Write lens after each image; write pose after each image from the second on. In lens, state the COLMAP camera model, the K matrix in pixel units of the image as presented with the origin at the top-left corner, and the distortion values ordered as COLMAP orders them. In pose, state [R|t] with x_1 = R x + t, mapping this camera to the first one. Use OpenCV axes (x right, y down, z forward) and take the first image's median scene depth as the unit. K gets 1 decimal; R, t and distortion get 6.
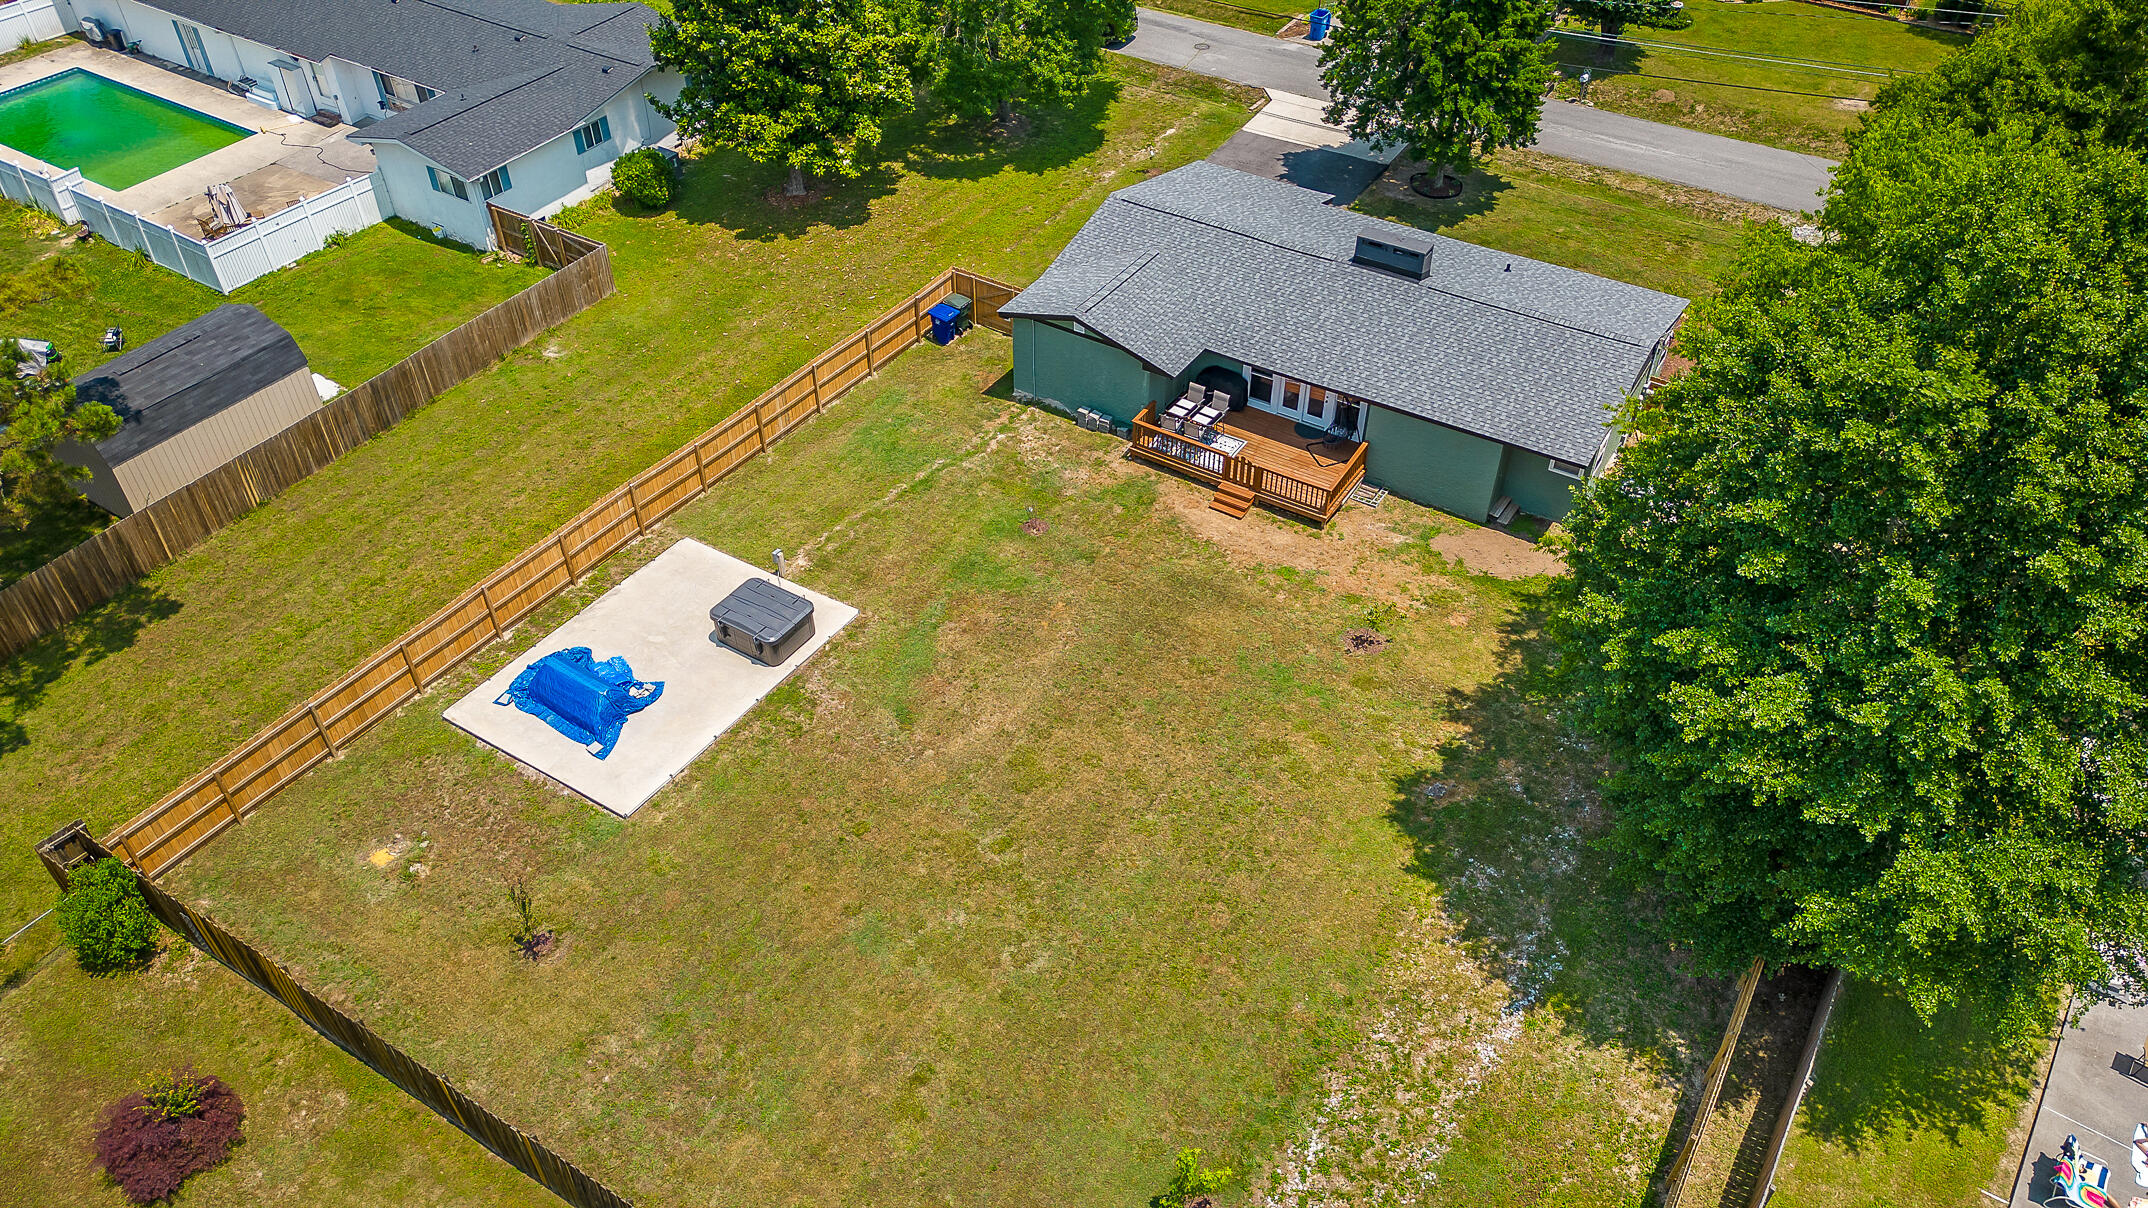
lens RADIAL K [[1508.2, 0, 1069.6], [0, 1508.2, 584.7], [0, 0, 1]] dist [0.057451, -0.044392]
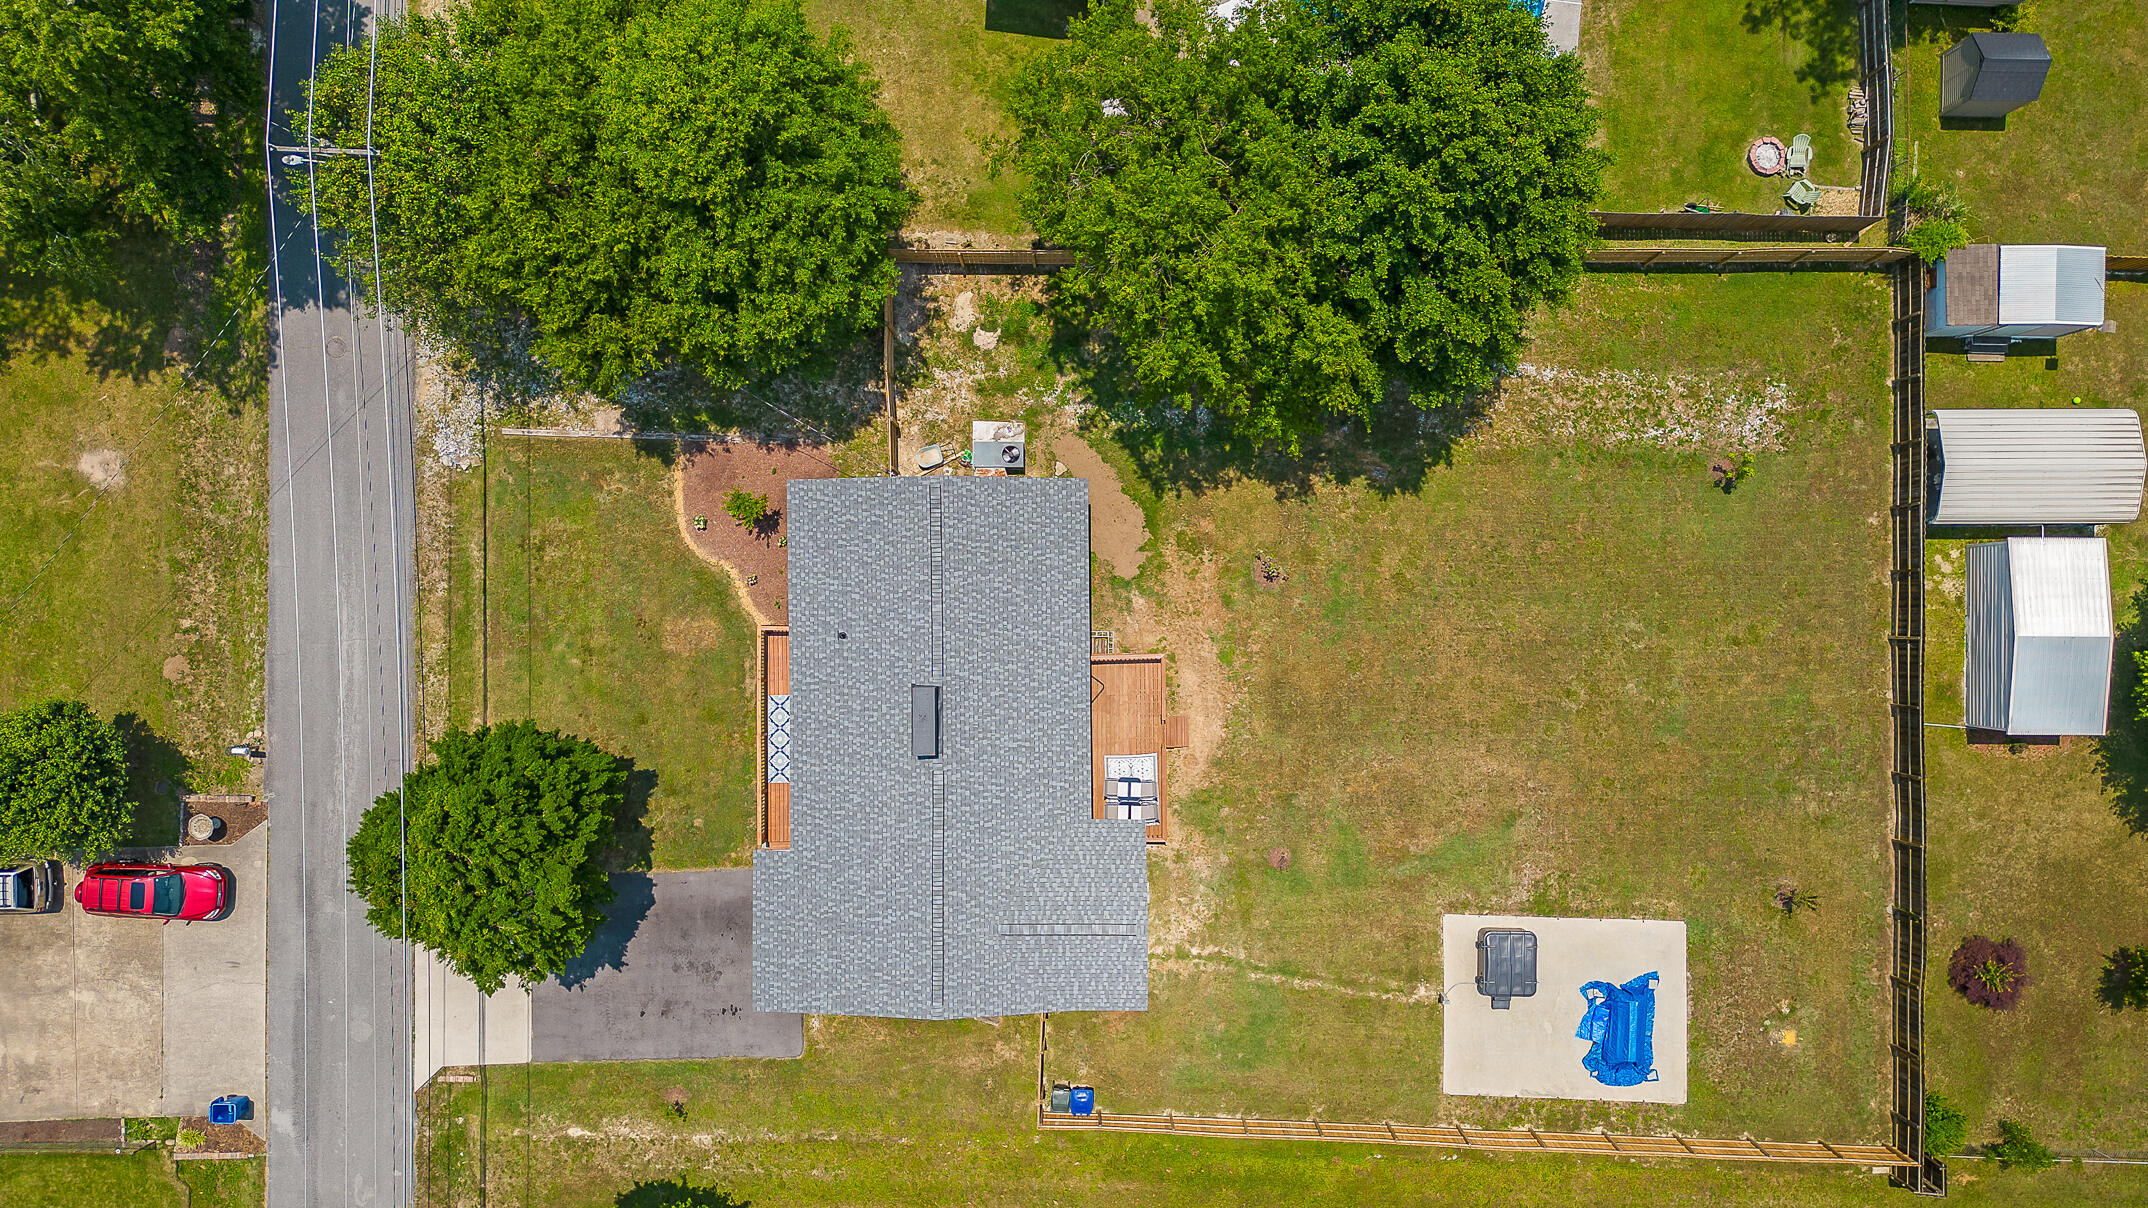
lens RADIAL K [[1508.2, 0, 1069.6], [0, 1508.2, 584.7], [0, 0, 1]] dist [0.057451, -0.044392]
pose [[-0.536242, -0.844057, -0.003427, 0.283915], [0.558994, -0.358173, 0.747822, -1.057463], [-0.632432, 0.399098, 0.663890, 0.224017]]
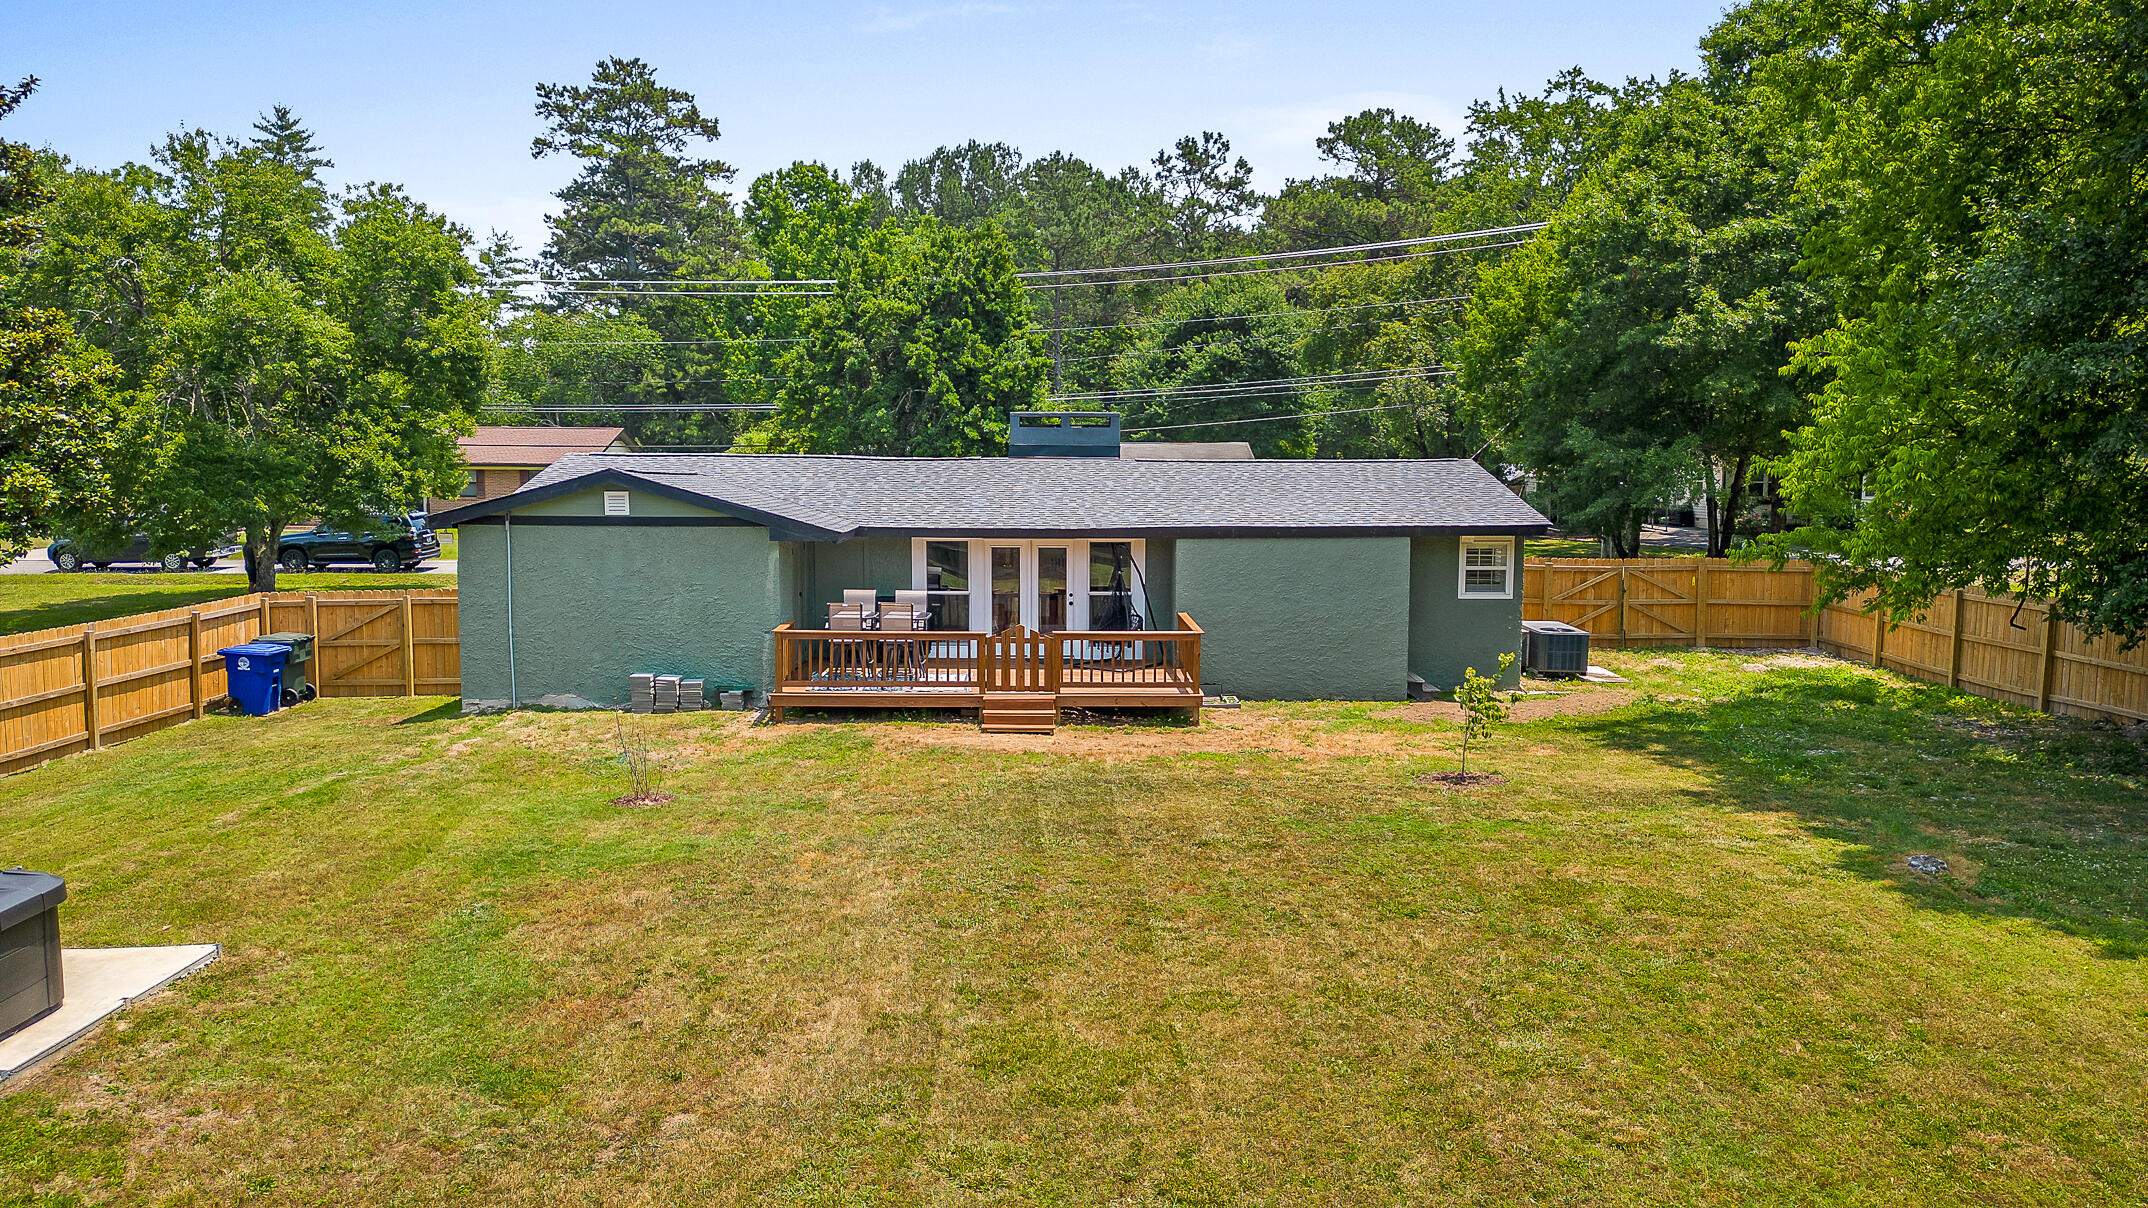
lens RADIAL K [[1499.9, 0, 1074.0], [0, 1499.9, 604.0], [0, 0, 1]] dist [0.001683, -0.003702]
pose [[0.837930, -0.044094, 0.543993, -0.159075], [0.352492, 0.804689, -0.477729, 0.172399], [-0.416680, 0.592057, 0.689816, 0.683745]]
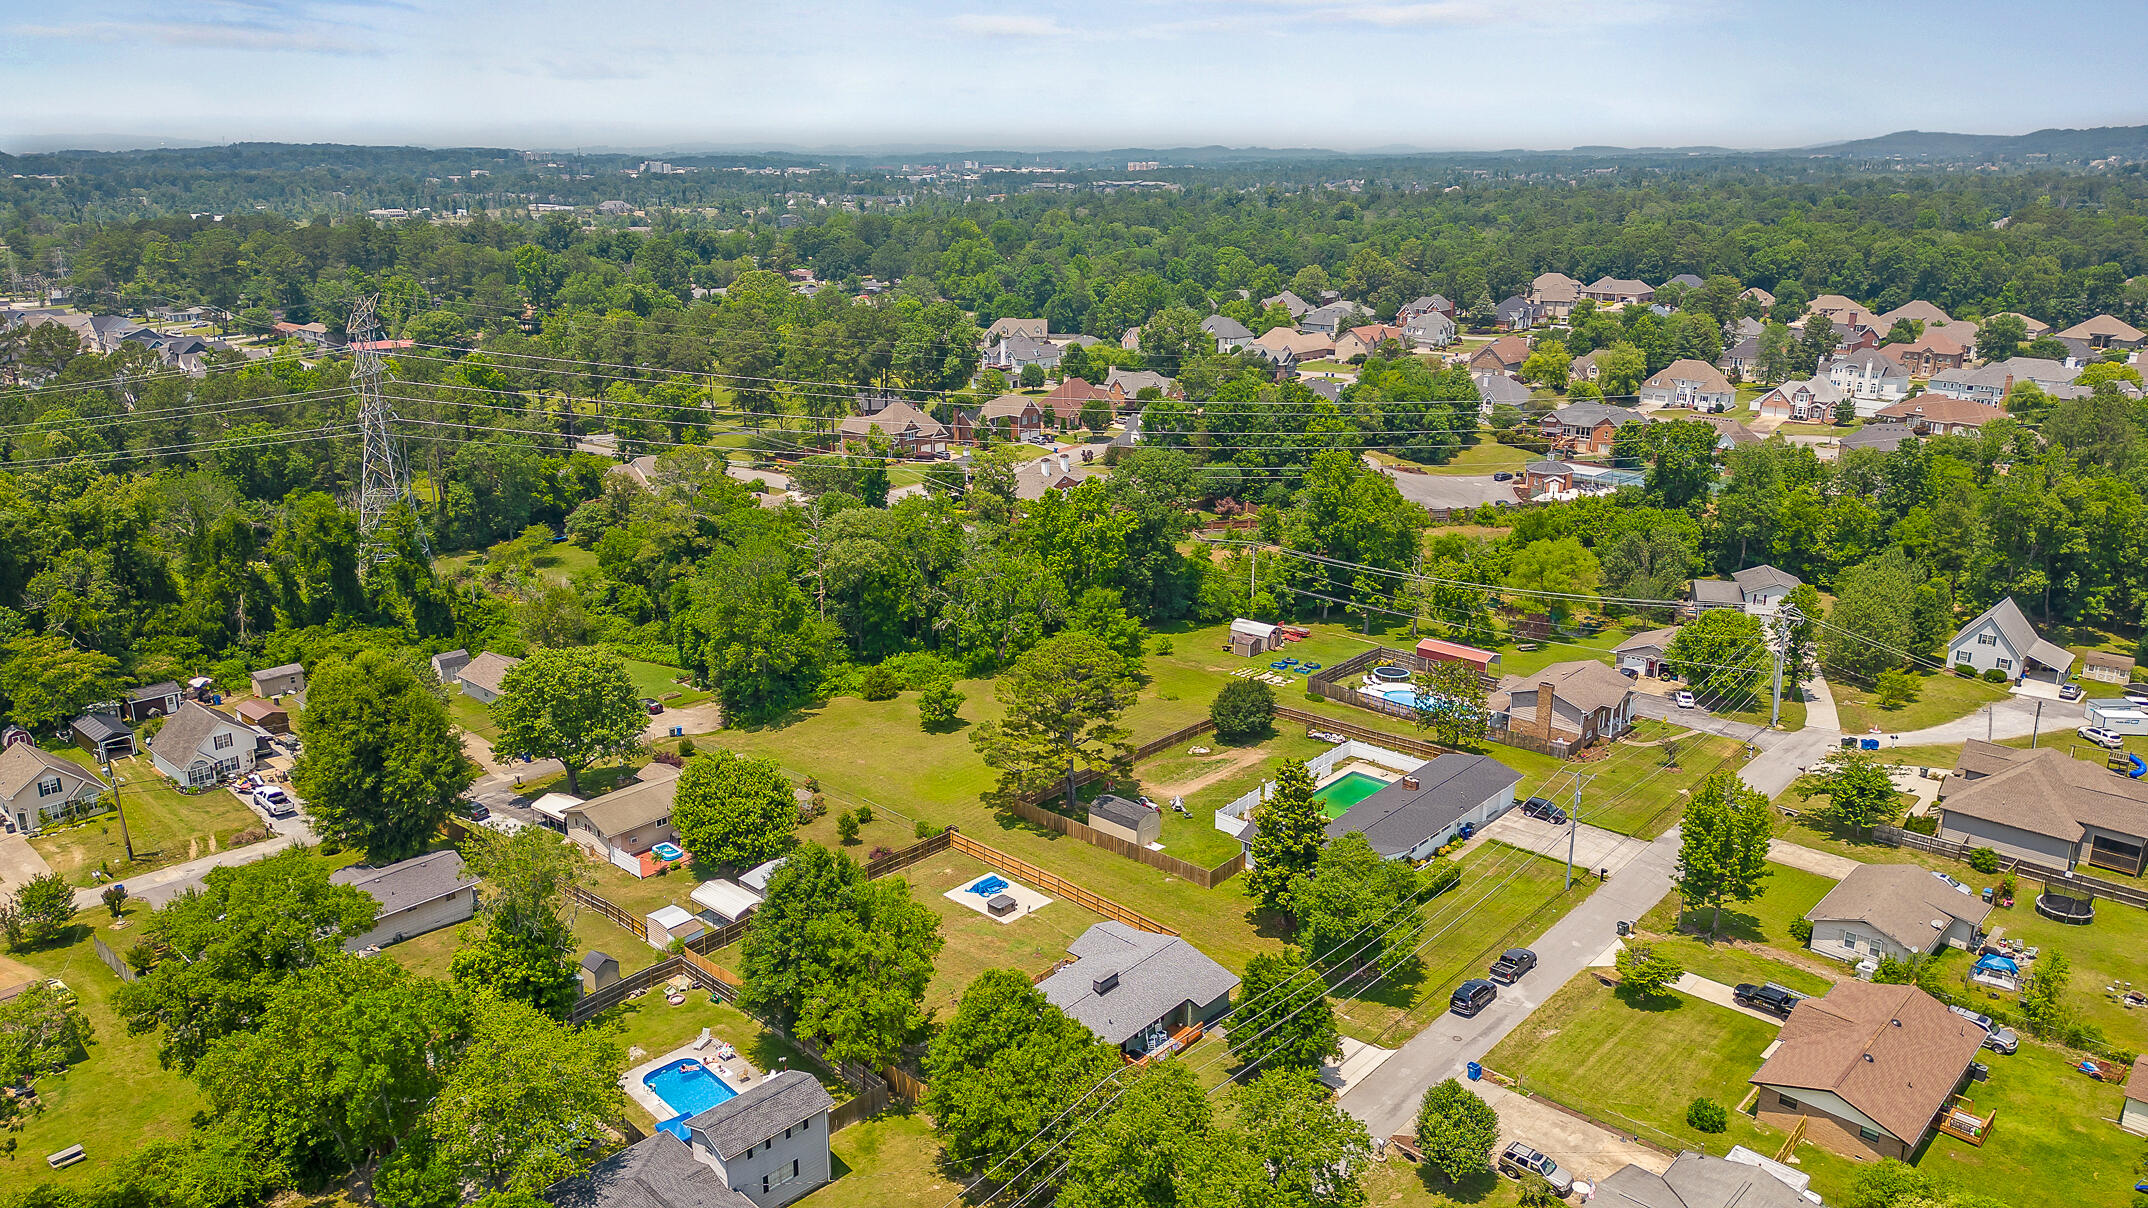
lens RADIAL K [[1508.2, 0, 1069.6], [0, 1508.2, 584.7], [0, 0, 1]] dist [0.057451, -0.044392]
pose [[-0.165599, 0.273085, -0.947629, 2.812563], [-0.649669, 0.692722, 0.313156, -1.648165], [0.741962, 0.667504, 0.062701, 0.407744]]
